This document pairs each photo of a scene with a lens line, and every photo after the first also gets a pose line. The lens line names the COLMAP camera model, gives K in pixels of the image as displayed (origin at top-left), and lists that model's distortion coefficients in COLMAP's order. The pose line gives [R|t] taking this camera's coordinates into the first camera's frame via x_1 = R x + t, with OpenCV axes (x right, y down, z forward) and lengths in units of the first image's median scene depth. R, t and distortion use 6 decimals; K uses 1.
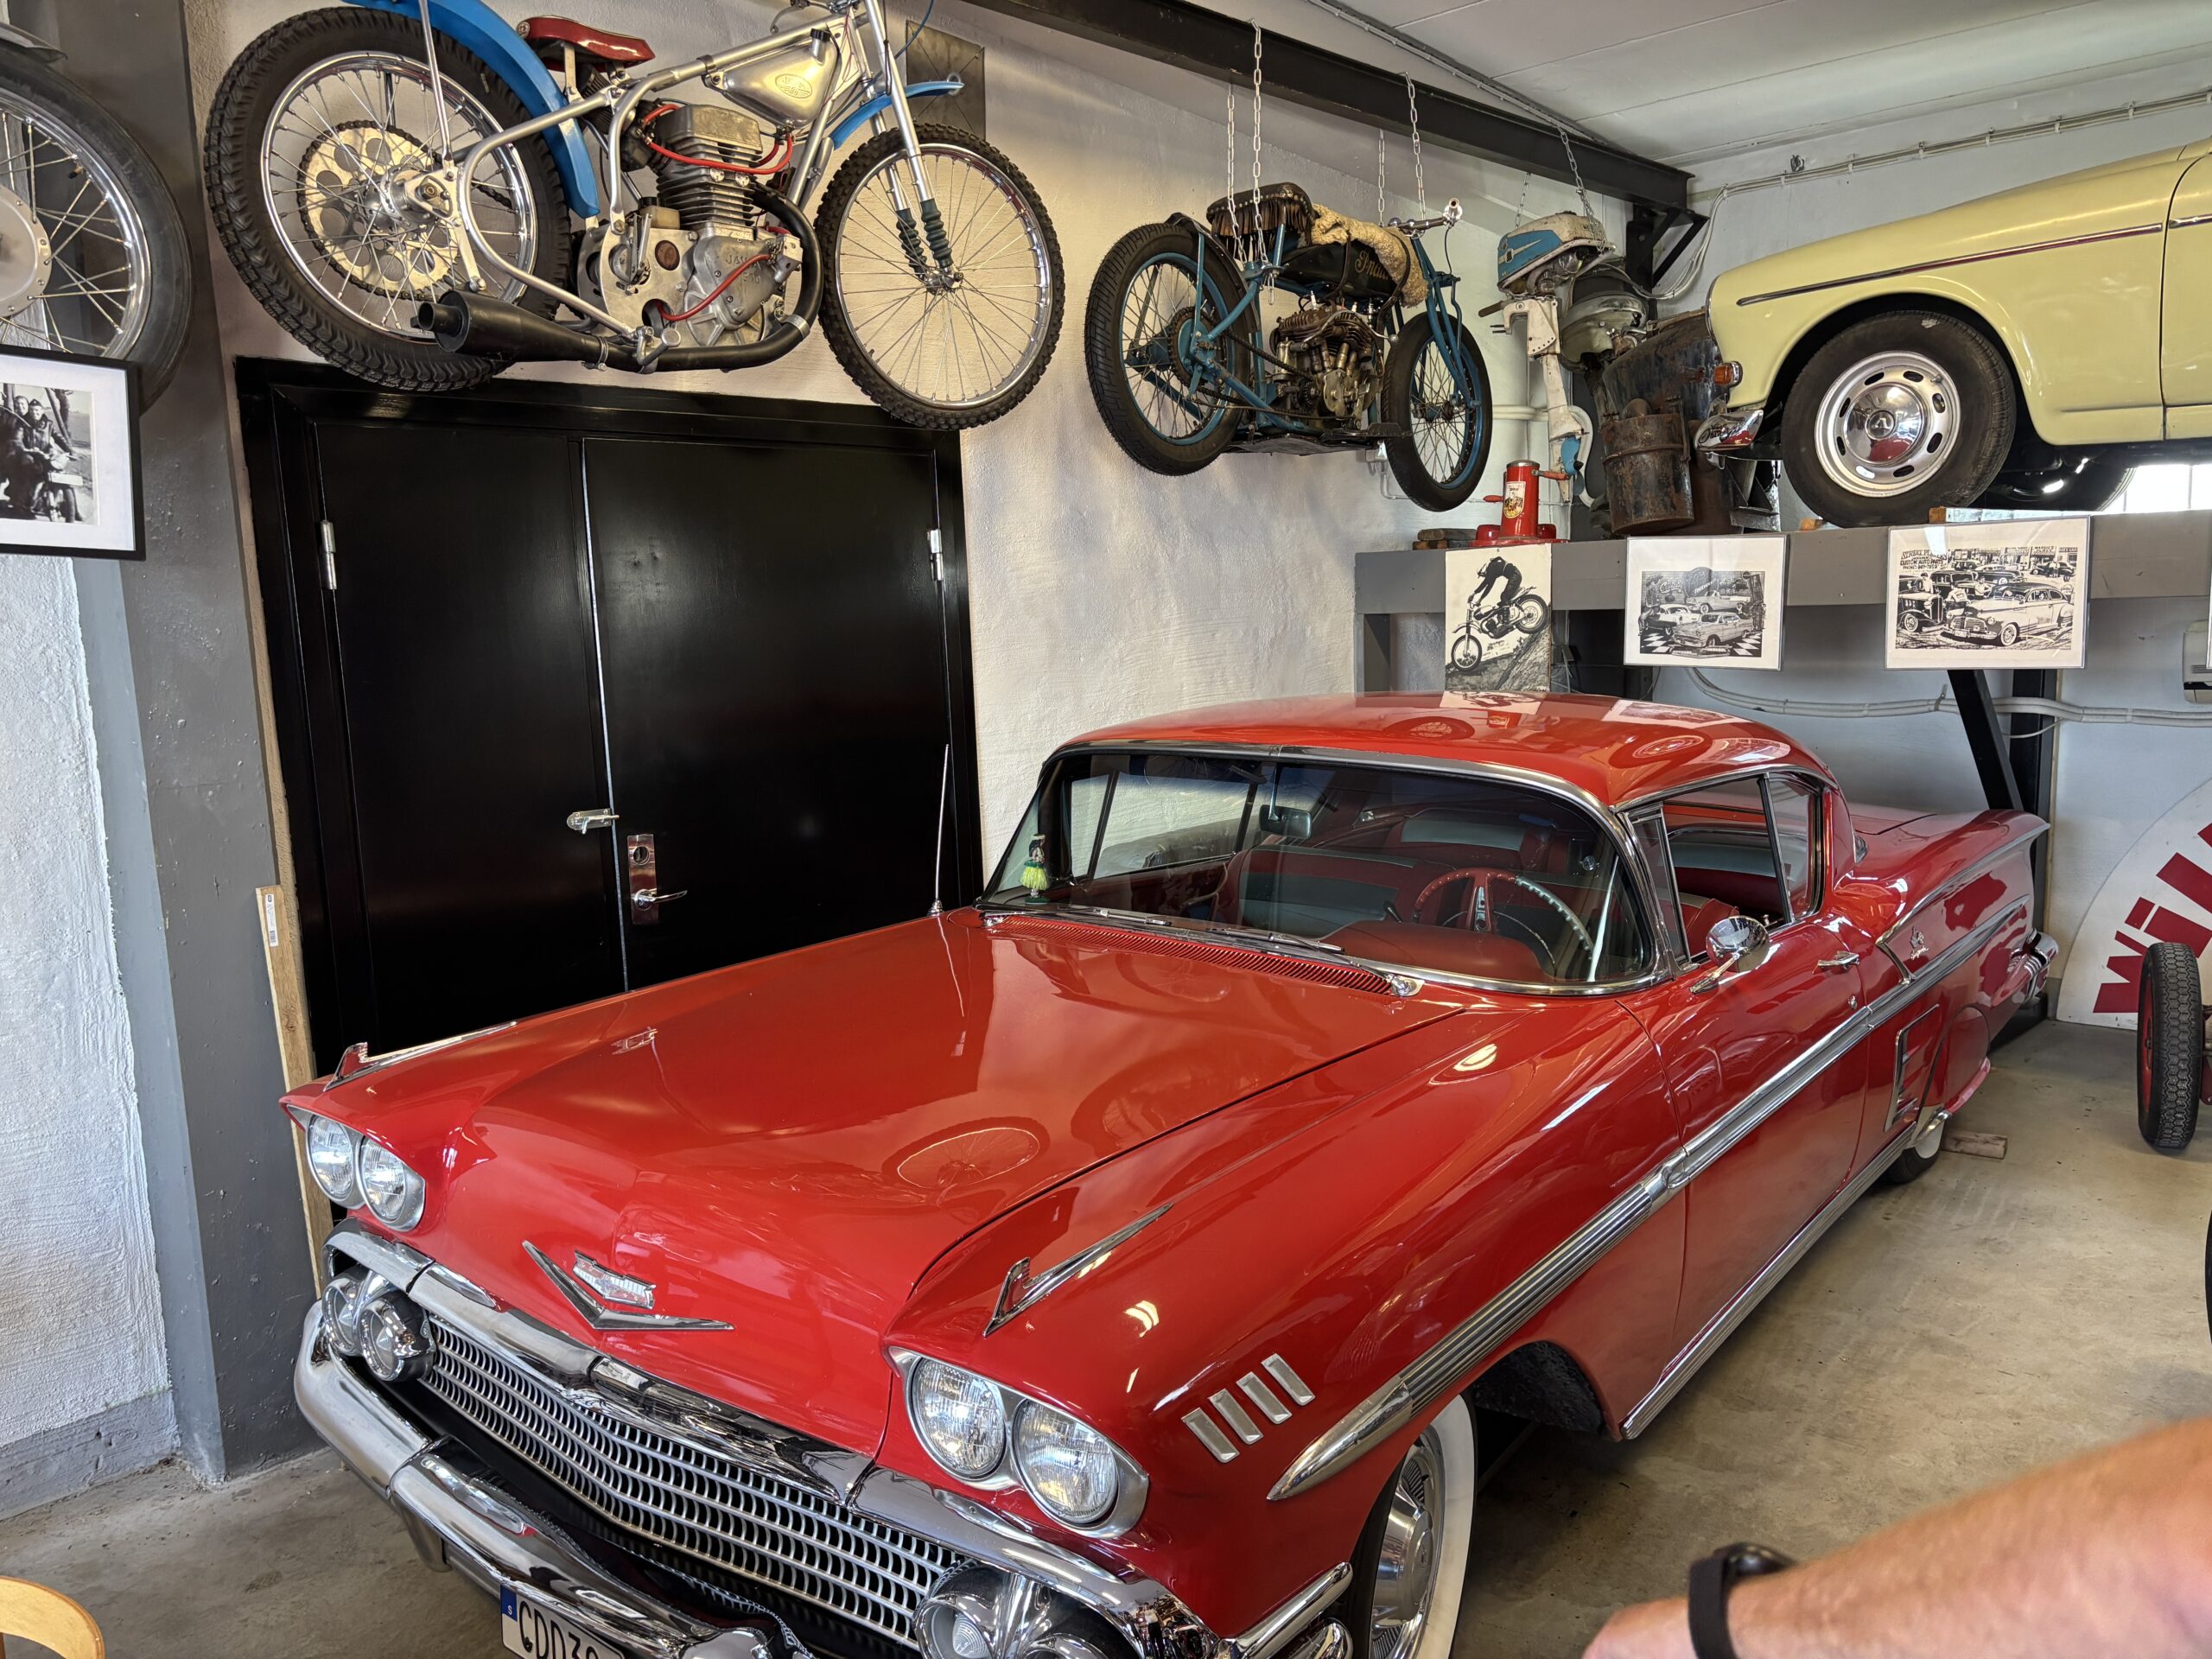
lens RADIAL K [[1663.5, 0, 1101.1], [0, 1663.5, 822.7], [0, 0, 1]] dist [0.069097, -0.062362]
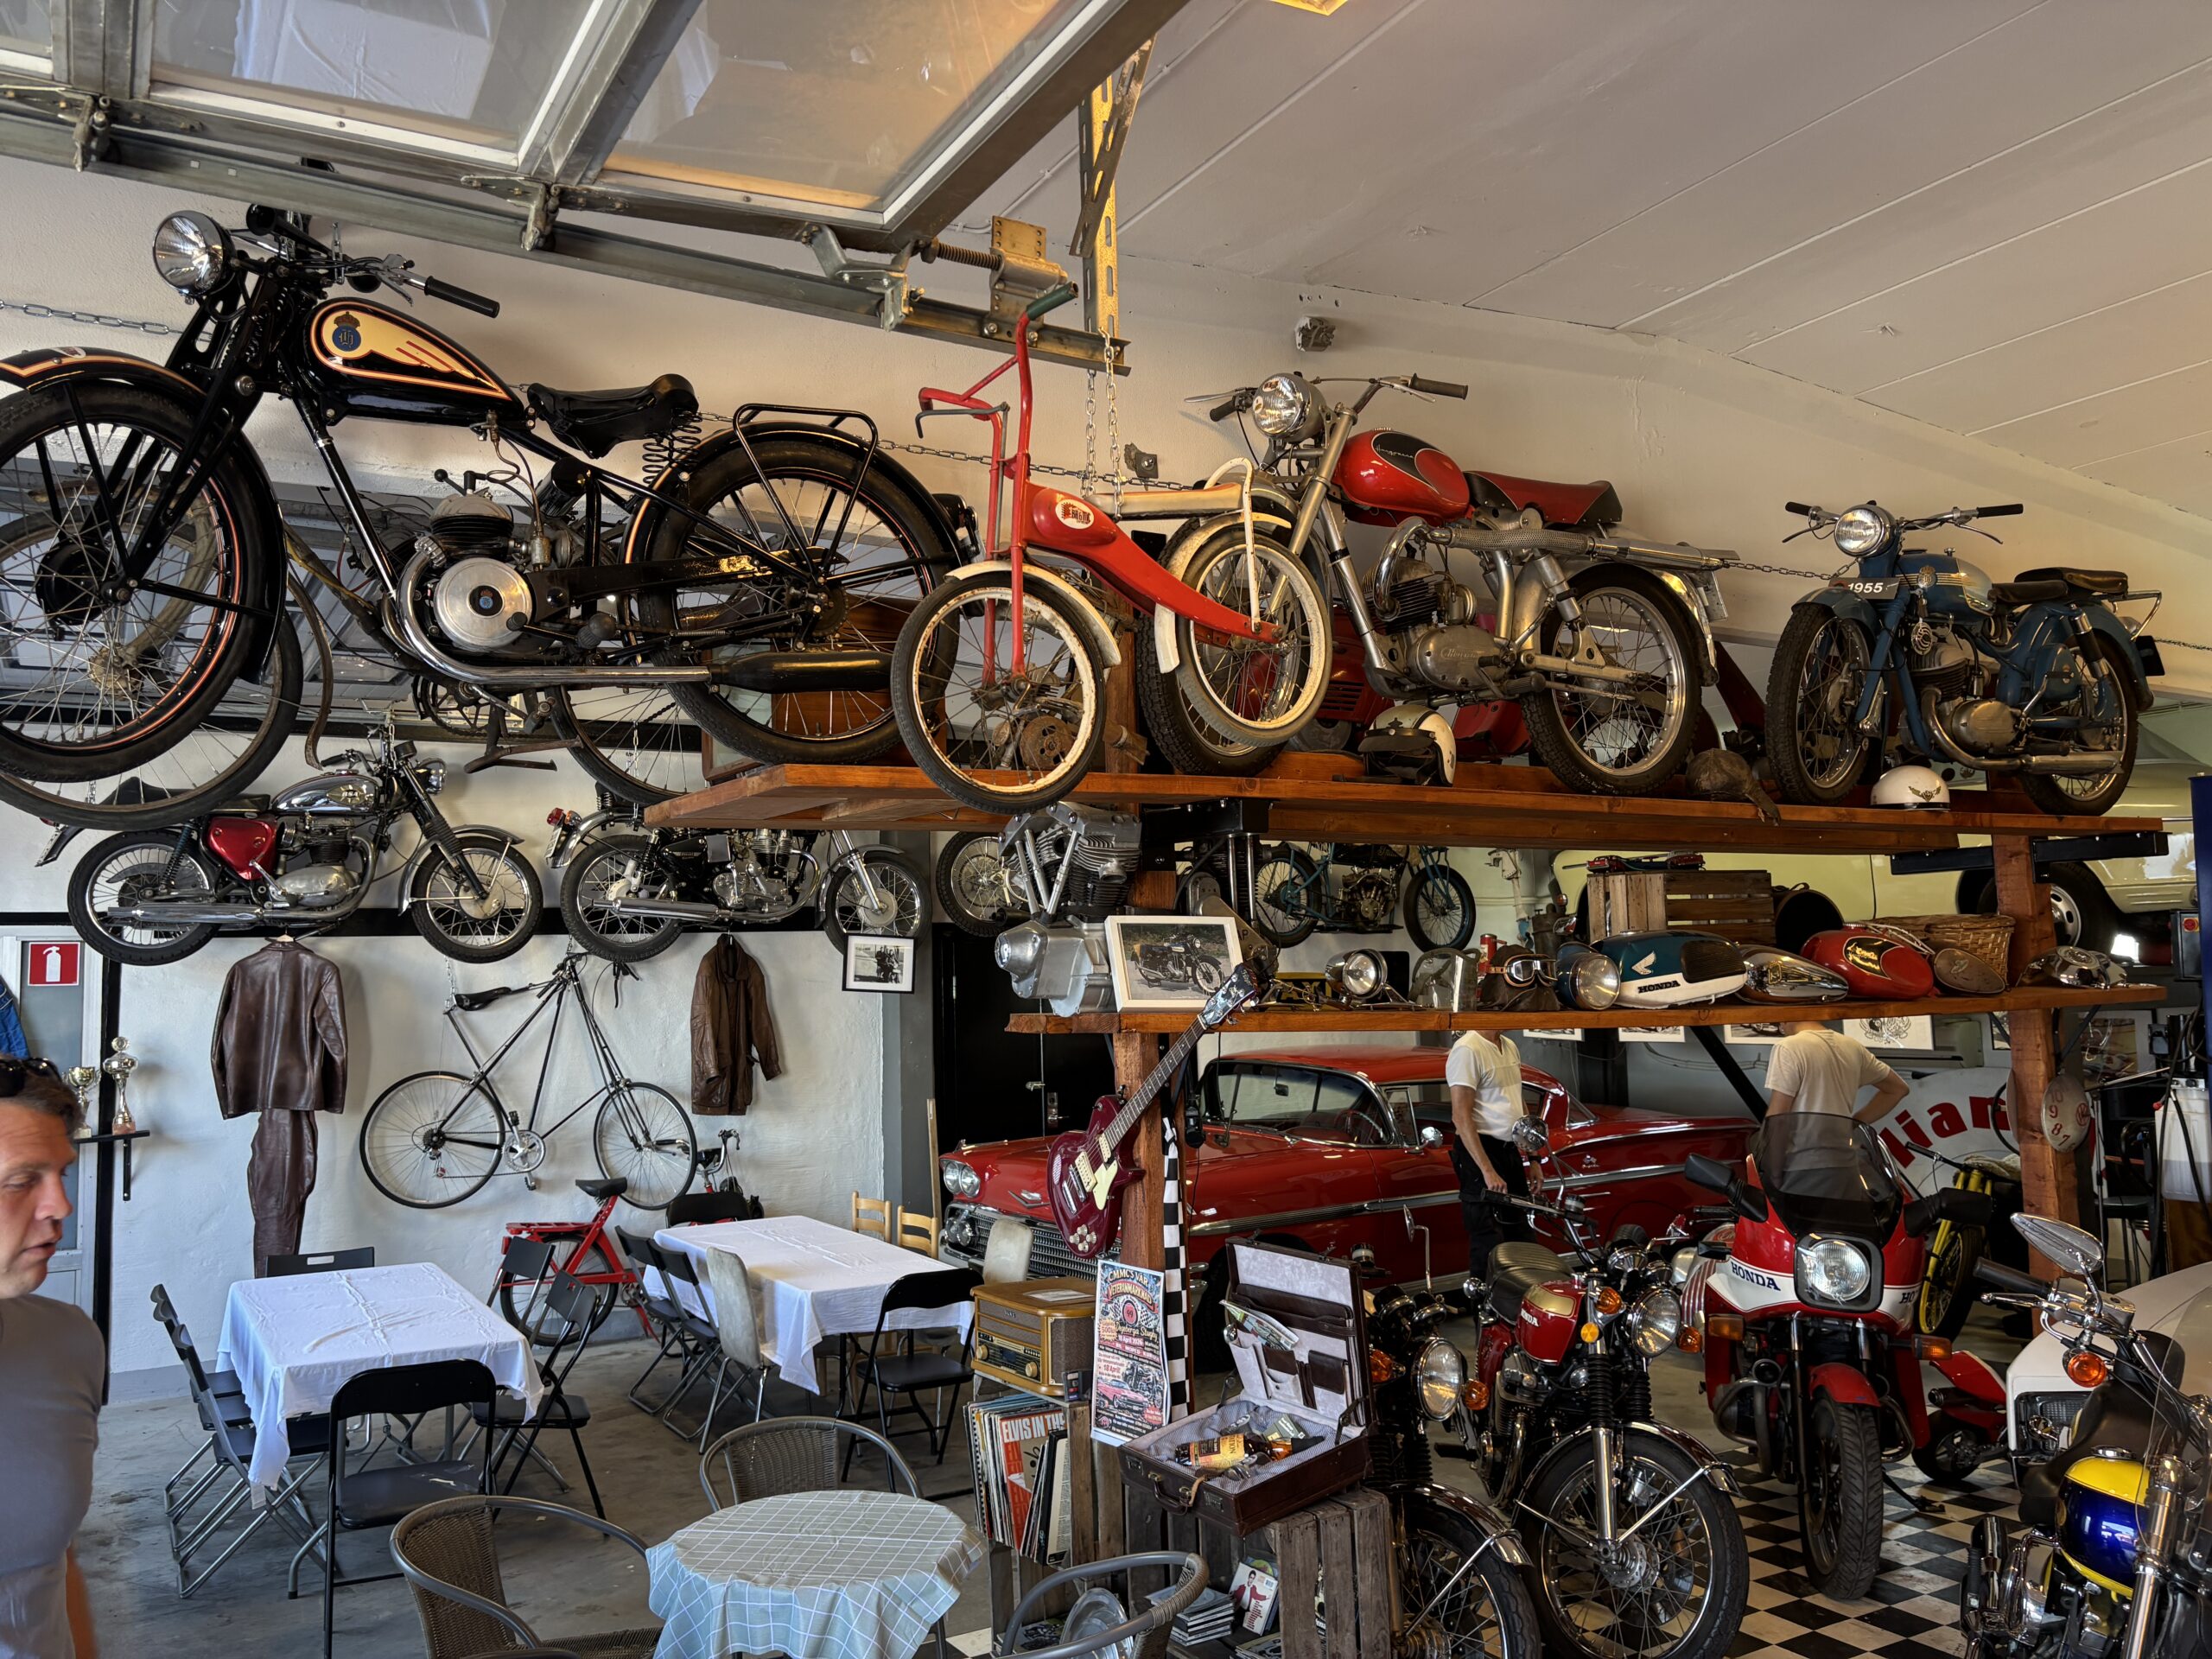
lens RADIAL K [[1663.5, 0, 1101.1], [0, 1663.5, 822.7], [0, 0, 1]] dist [0.069097, -0.062362]
pose [[0.963304, -0.011706, -0.268156, 0.402269], [-0.046026, 0.977047, -0.207990, 0.107960], [0.264436, 0.212700, 0.940655, -1.218985]]
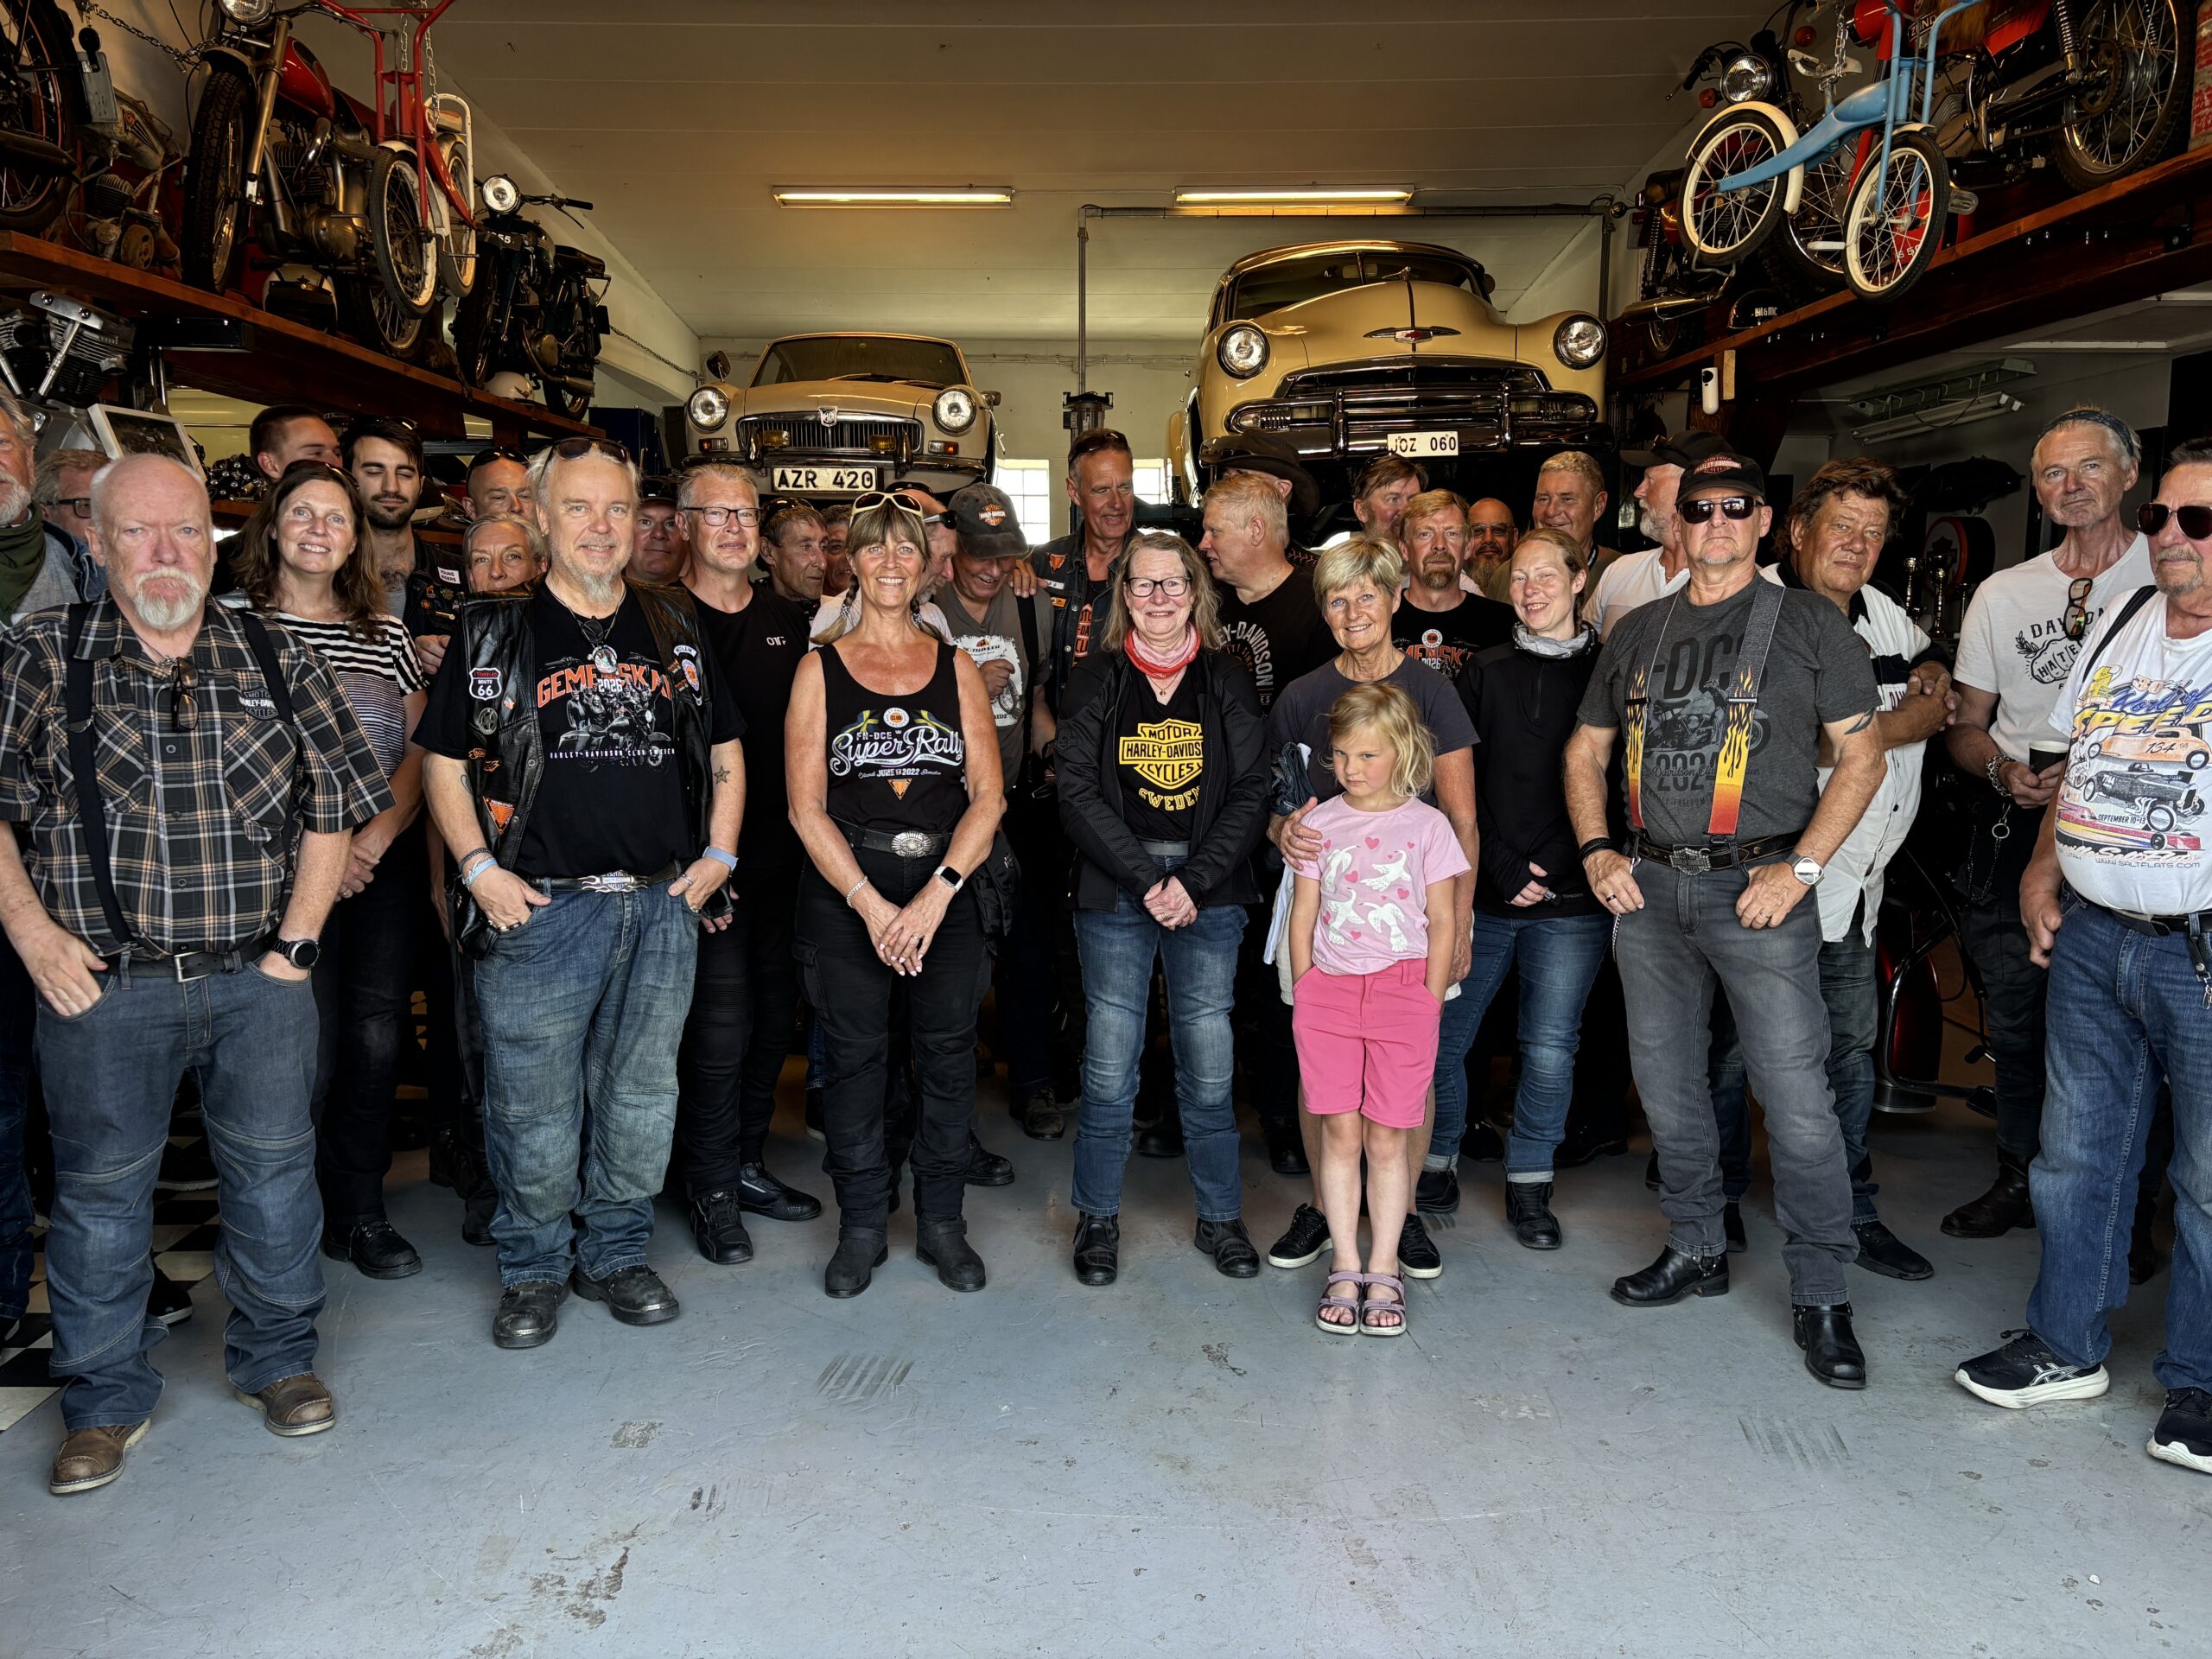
lens RADIAL K [[1660.9, 0, 1106.0], [0, 1660.9, 829.5], [0, 0, 1]] dist [0.037446, -0.037481]
pose [[0.703787, -0.057873, 0.708049, -0.091501], [0.062734, 0.997846, 0.019204, 0.243969], [-0.707635, 0.030903, 0.705902, -1.525731]]
